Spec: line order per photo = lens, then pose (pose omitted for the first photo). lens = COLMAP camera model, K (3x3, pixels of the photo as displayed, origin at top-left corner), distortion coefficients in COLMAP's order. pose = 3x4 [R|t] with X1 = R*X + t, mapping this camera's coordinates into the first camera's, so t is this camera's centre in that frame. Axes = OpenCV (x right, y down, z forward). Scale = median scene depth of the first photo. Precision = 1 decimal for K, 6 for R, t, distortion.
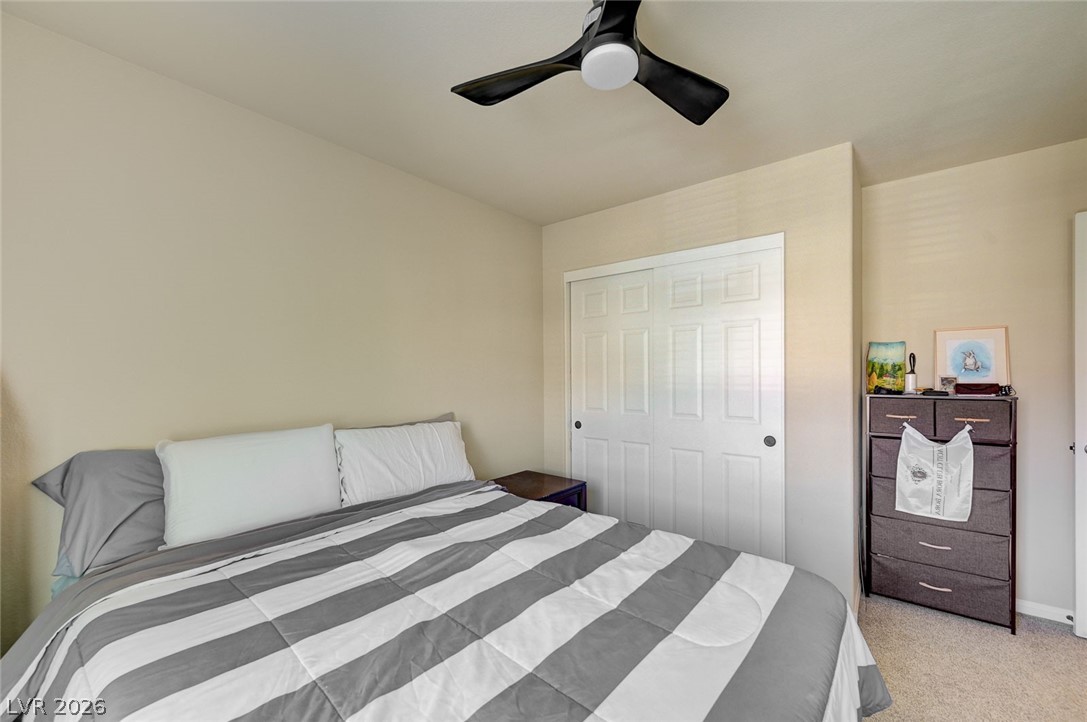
lens RADIAL K [[433.1, 0, 540.7], [0, 433.1, 367.7], [0, 0, 1]] dist [-0.001634, 0.000914]
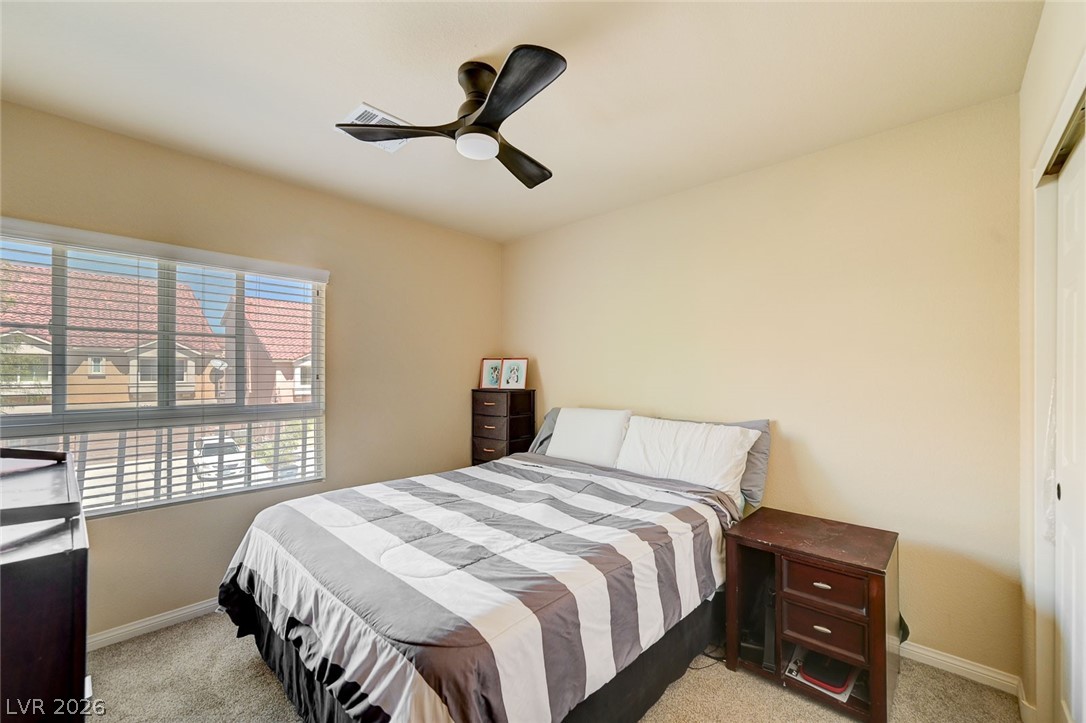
lens RADIAL K [[437.0, 0, 562.3], [0, 437.0, 375.2], [0, 0, 1]] dist [-0.001281, -0.000141]
pose [[-0.024678, 0.002773, -0.999692, 1.371030], [0.003162, 0.999991, 0.002695, 0.012208], [0.999690, -0.003095, -0.024687, 1.194379]]
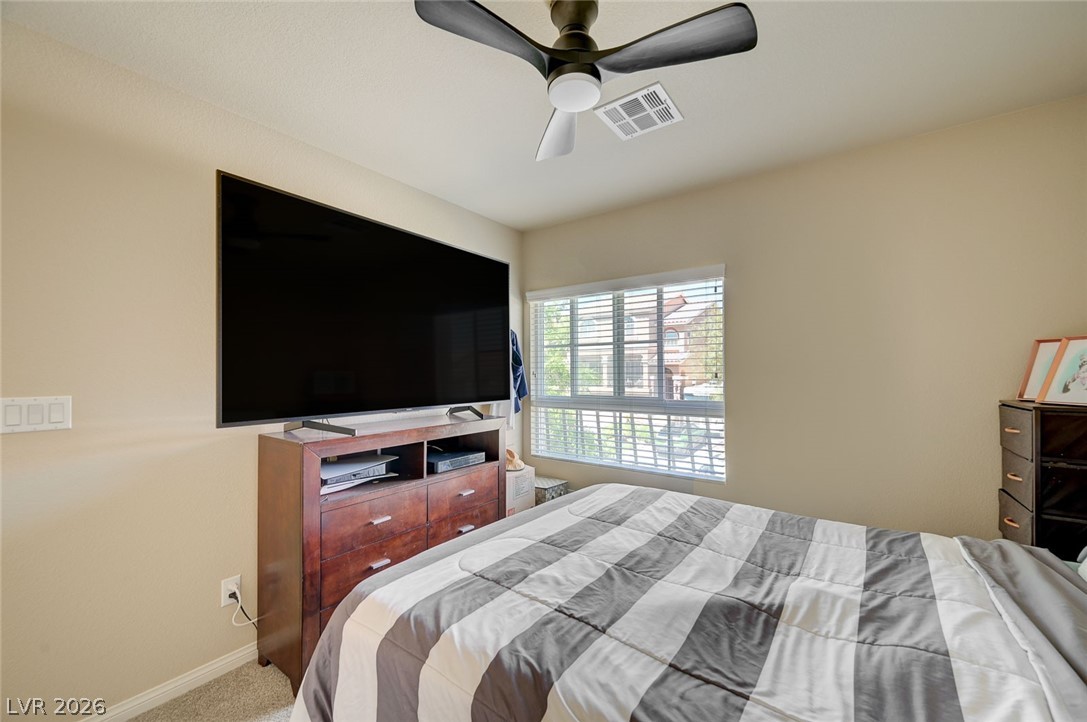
lens RADIAL K [[433.1, 0, 543.5], [0, 433.1, 368.0], [0, 0, 1]] dist [-0.001634, 0.000914]
pose [[-0.997961, -0.000522, -0.063821, 0.286154], [0.000593, 0.999847, -0.017458, 0.021090], [0.063821, -0.017460, -0.997809, 1.898327]]
